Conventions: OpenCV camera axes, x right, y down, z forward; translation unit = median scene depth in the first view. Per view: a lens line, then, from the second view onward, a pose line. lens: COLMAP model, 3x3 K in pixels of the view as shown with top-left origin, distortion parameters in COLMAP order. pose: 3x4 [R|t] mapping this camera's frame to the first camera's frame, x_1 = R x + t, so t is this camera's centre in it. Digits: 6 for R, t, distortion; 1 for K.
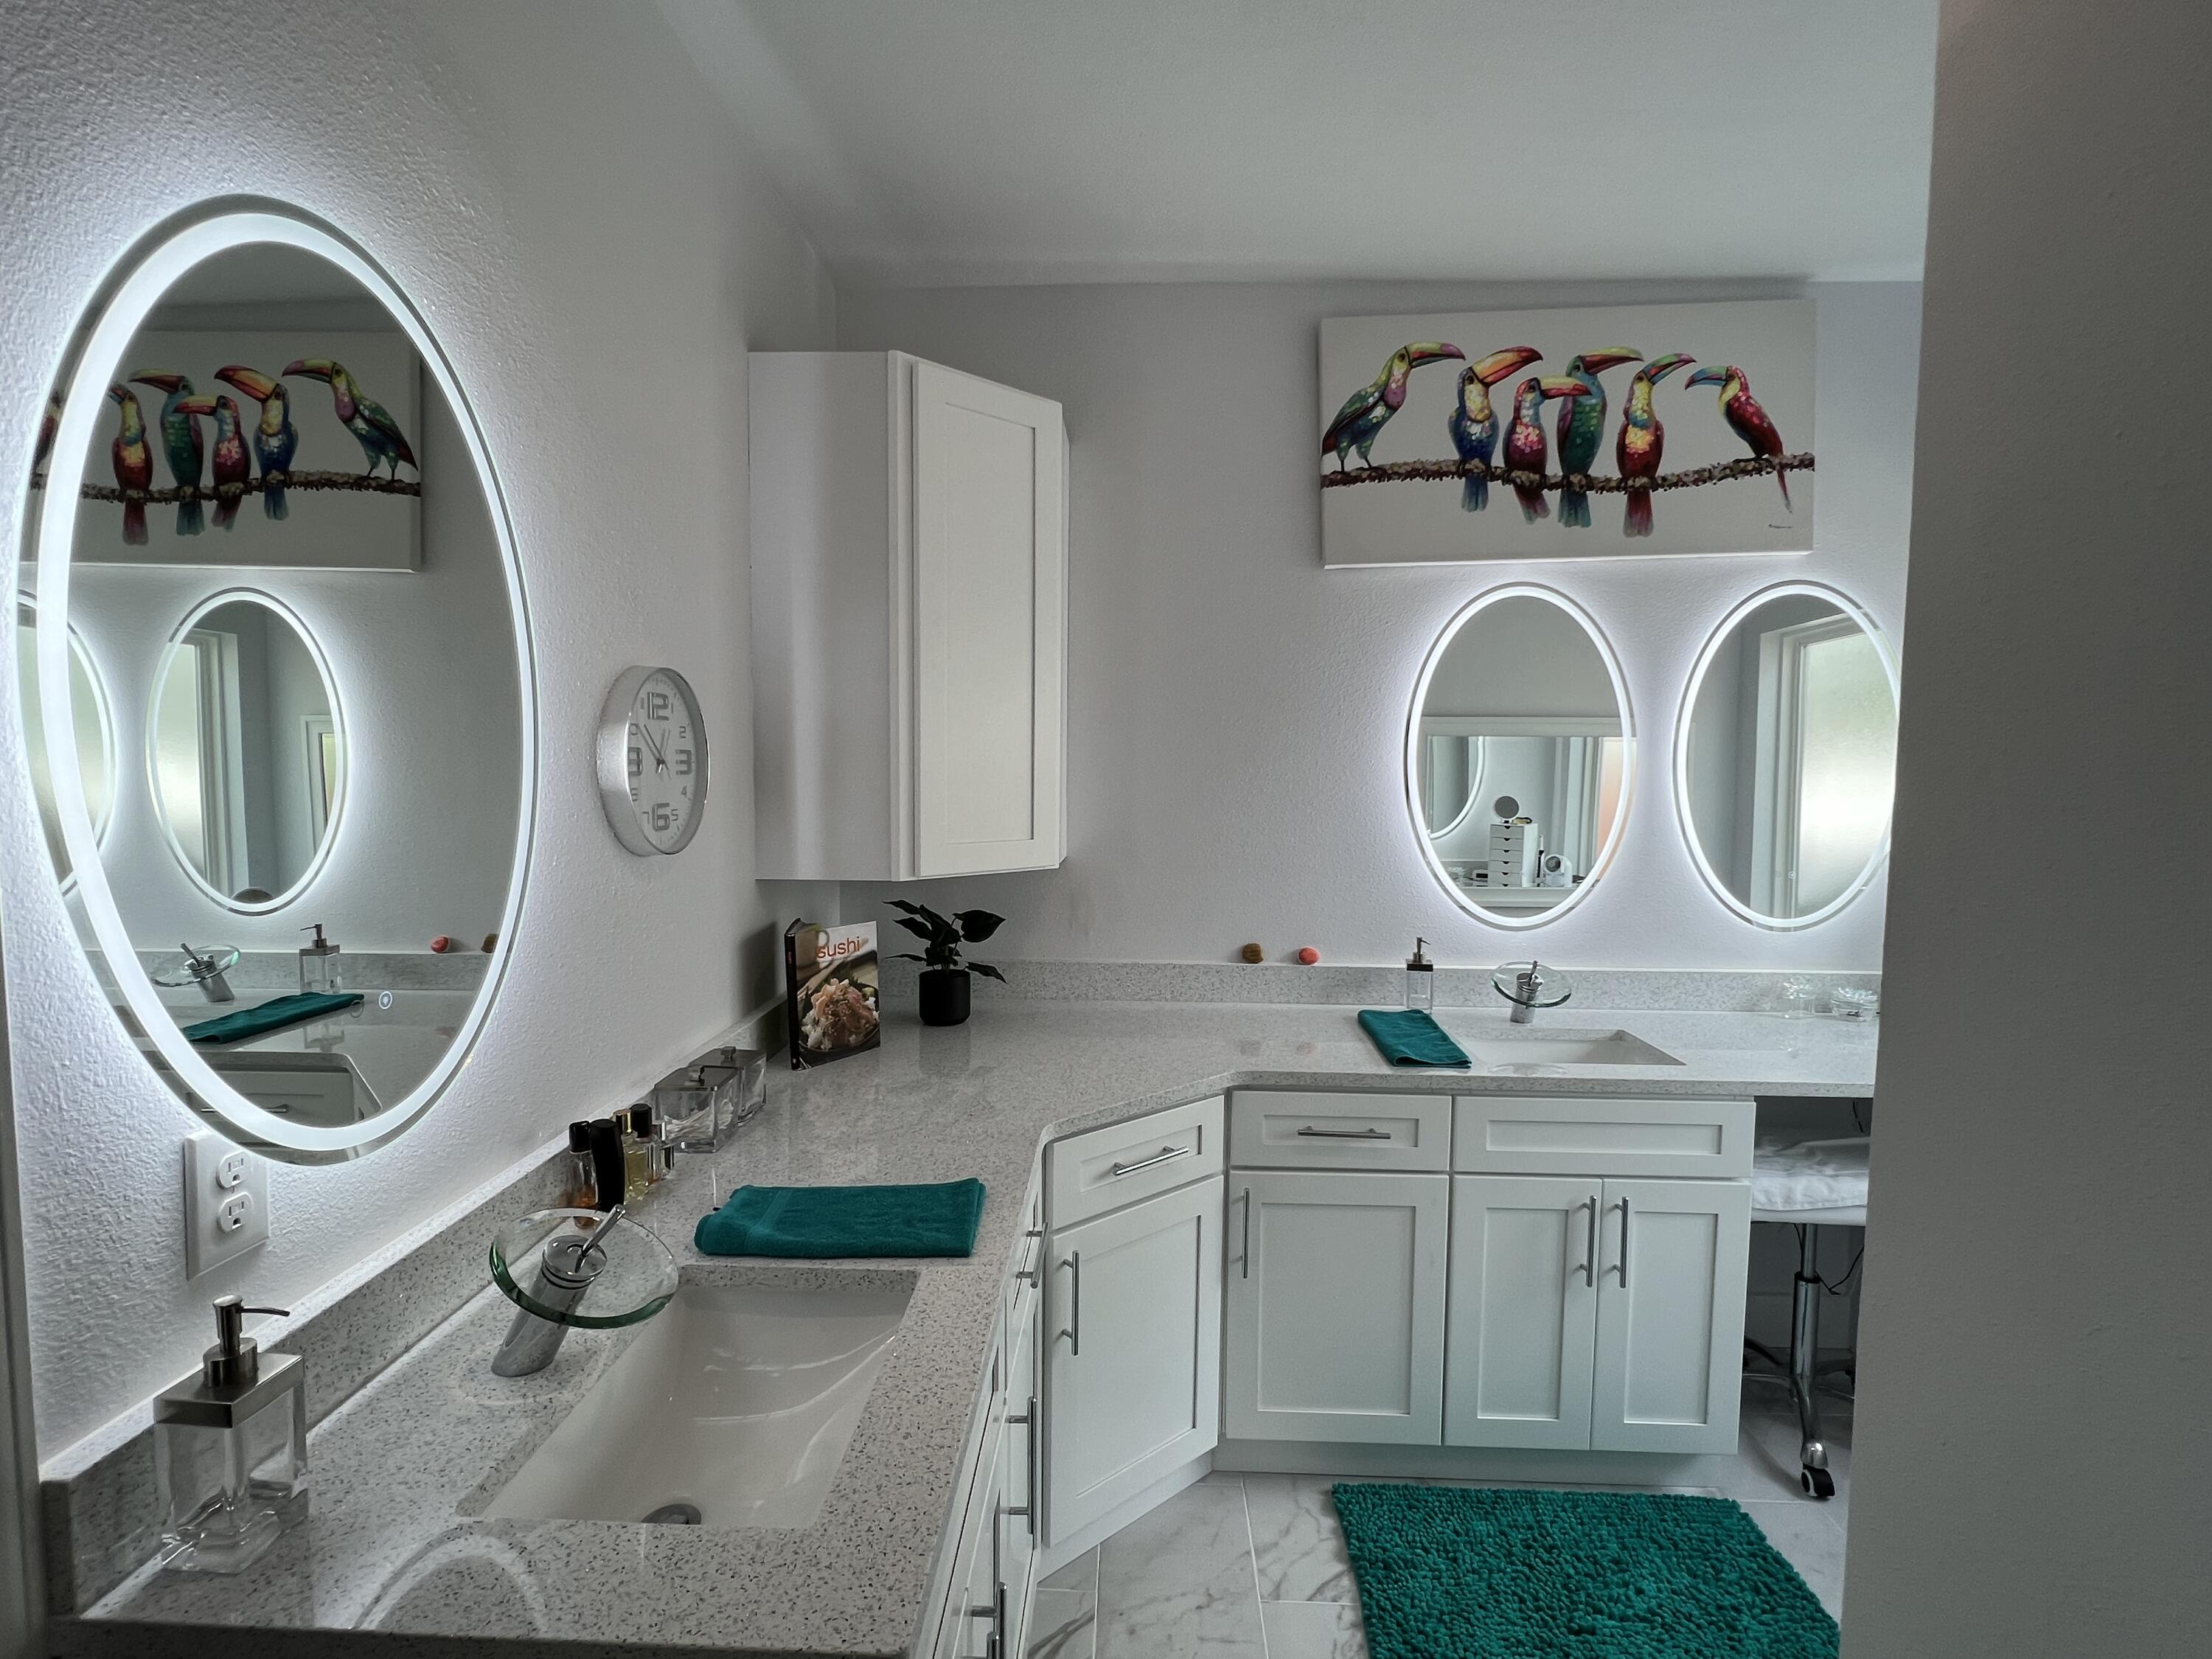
lens RADIAL K [[1010.8, 0, 1117.2], [0, 1010.8, 839.7], [0, 0, 1]] dist [0.002502, 0.001308]
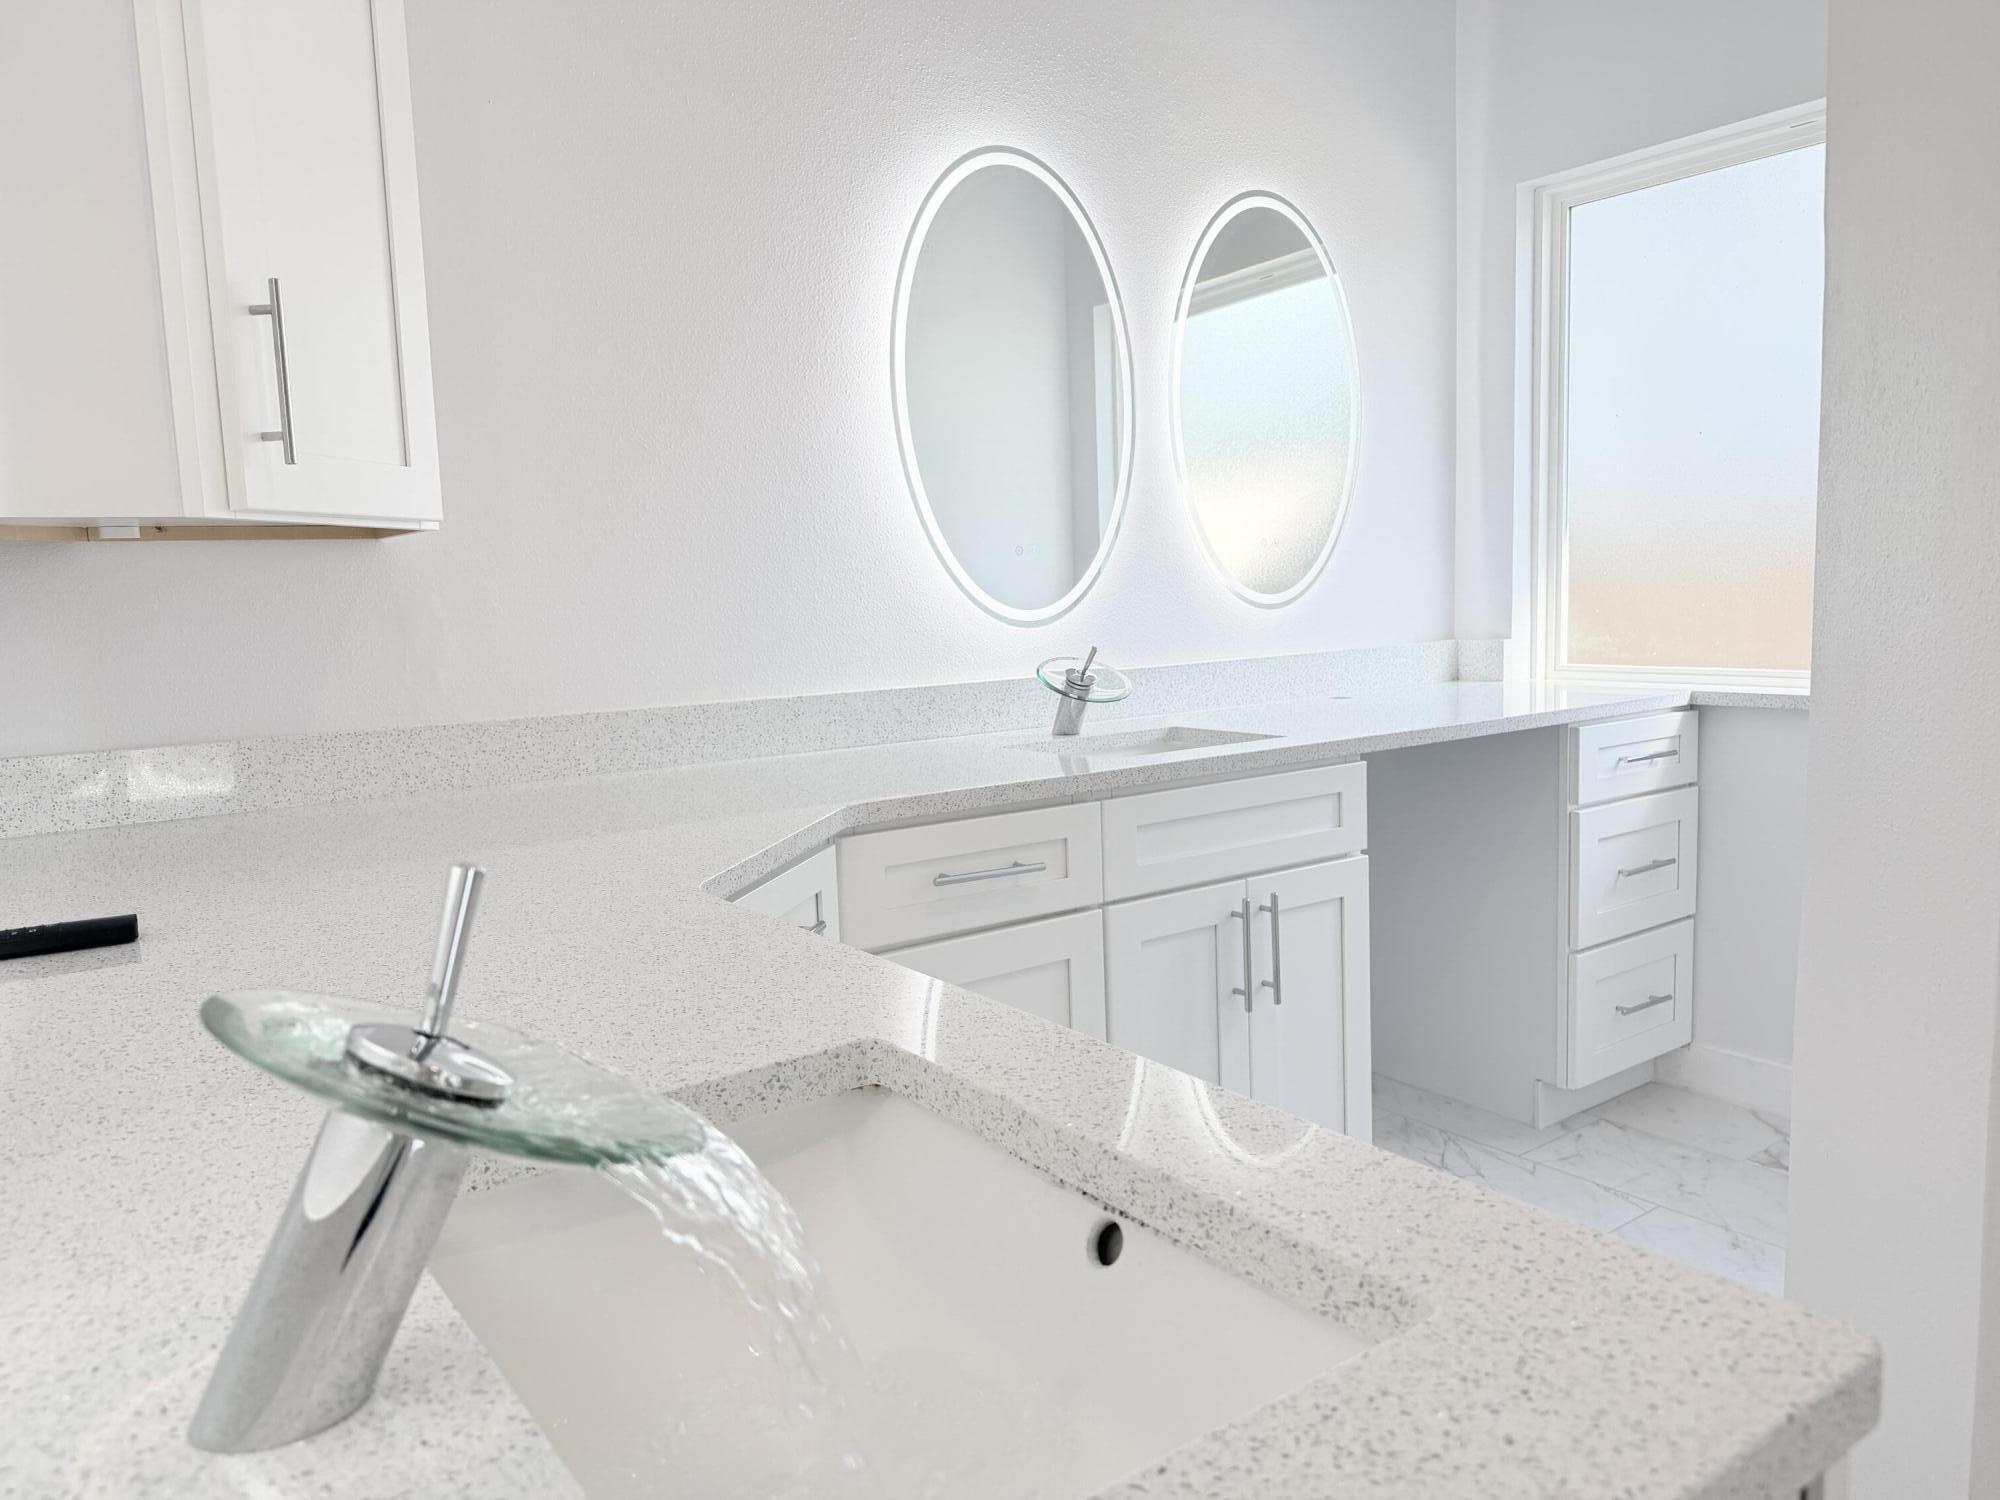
lens RADIAL K [[1372.6, 0, 993.2], [0, 1372.6, 751.6], [0, 0, 1]] dist [0.062757, -0.077012]
pose [[0.795274, -0.108557, 0.596452, -0.325232], [0.086488, 0.994090, 0.065611, 0.145154], [-0.600050, -0.000593, 0.799962, 0.243509]]
